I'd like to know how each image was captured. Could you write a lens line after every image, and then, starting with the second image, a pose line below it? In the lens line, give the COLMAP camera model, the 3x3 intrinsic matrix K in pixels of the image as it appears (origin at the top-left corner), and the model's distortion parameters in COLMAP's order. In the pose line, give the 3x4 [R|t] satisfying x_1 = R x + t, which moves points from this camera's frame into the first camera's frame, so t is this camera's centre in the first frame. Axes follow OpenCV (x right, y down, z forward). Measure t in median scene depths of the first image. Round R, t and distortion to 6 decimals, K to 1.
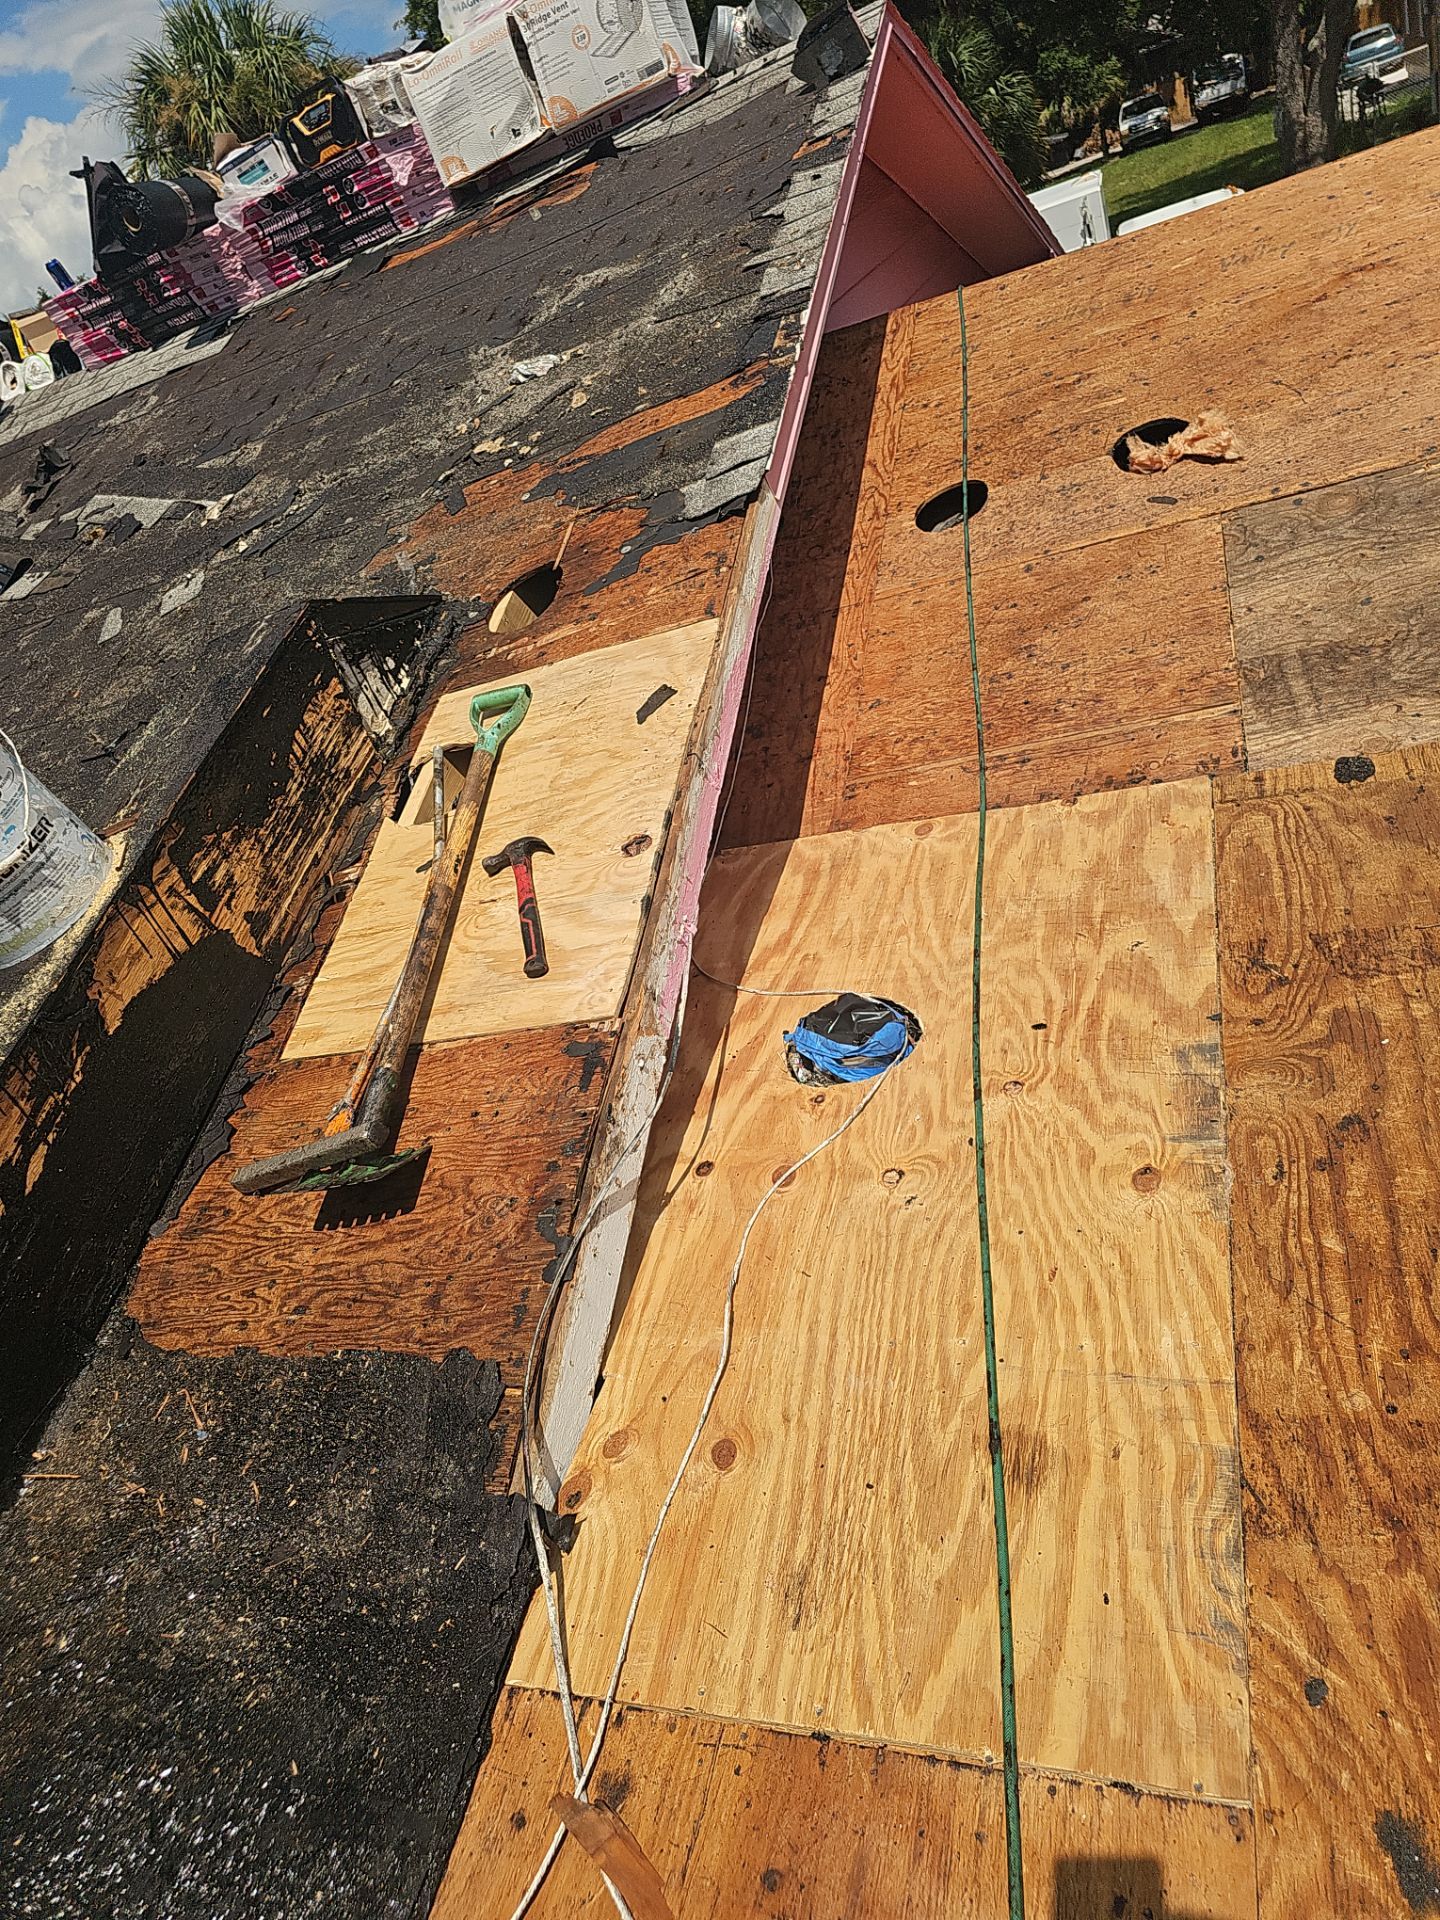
lens RADIAL K [[1289.3, 0, 714.5], [0, 1289.3, 948.8], [0, 0, 1]] dist [0.061179, -0.043457]
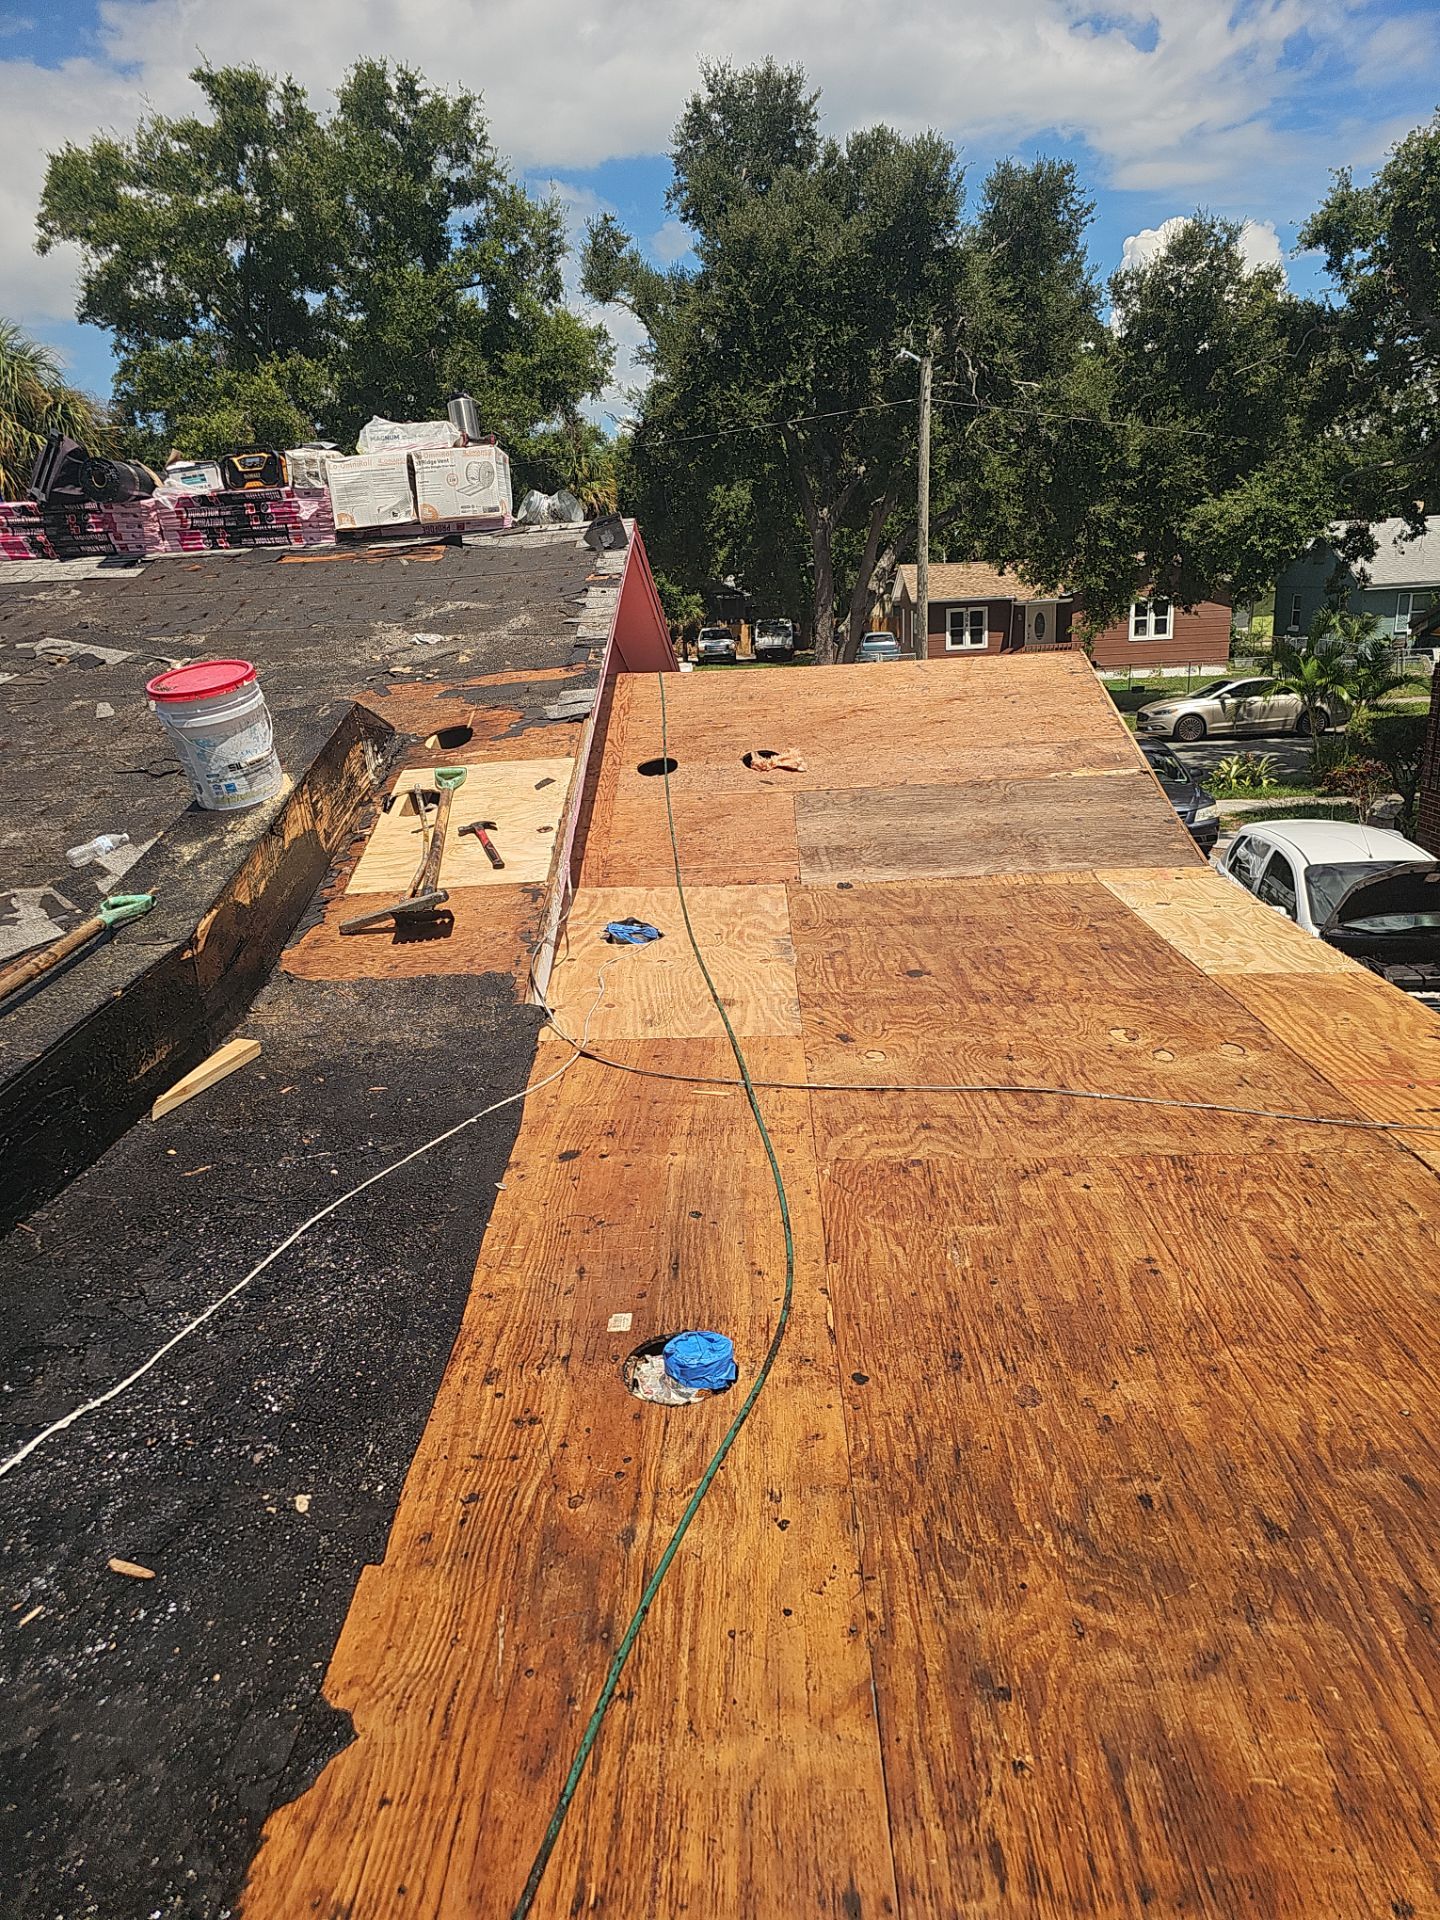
lens RADIAL K [[1289.3, 0, 714.5], [0, 1289.3, 948.8], [0, 0, 1]] dist [0.061179, -0.043457]
pose [[0.924784, 0.202082, 0.322392, -0.284336], [-0.099636, 0.946354, -0.307387, 0.463686], [-0.367214, 0.252144, 0.895308, -0.605377]]
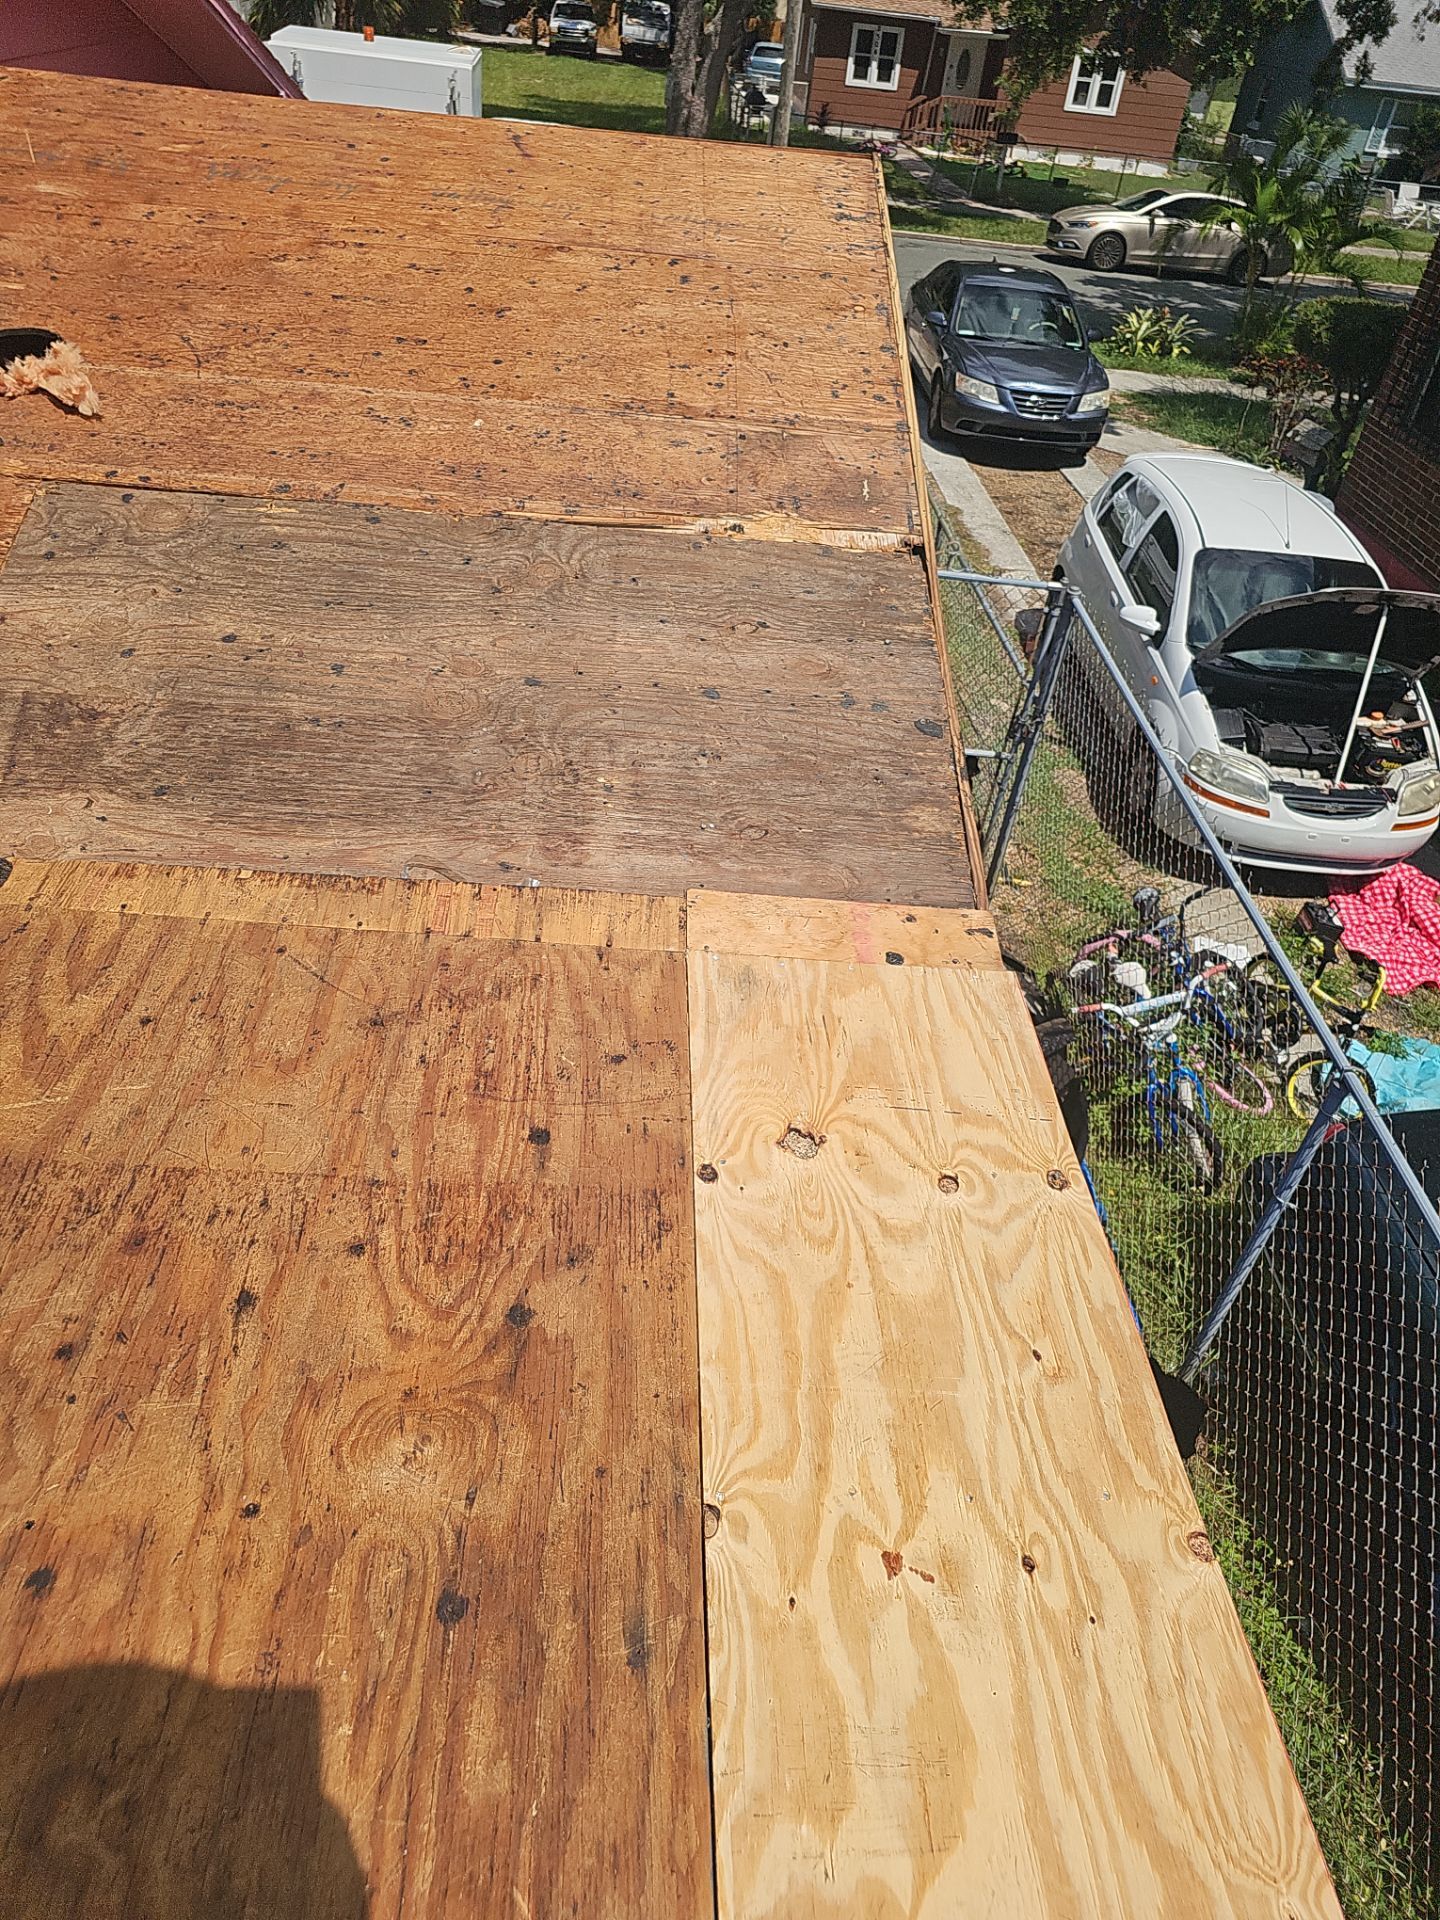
lens RADIAL K [[1276.2, 0, 714.9], [0, 1276.2, 982.5], [0, 0, 1]] dist [0.028514, -0.019661]
pose [[0.857205, 0.120459, 0.500688, 0.338037], [-0.177483, 0.981796, 0.067653, -0.141954], [-0.483424, -0.146856, 0.862980, 0.082090]]
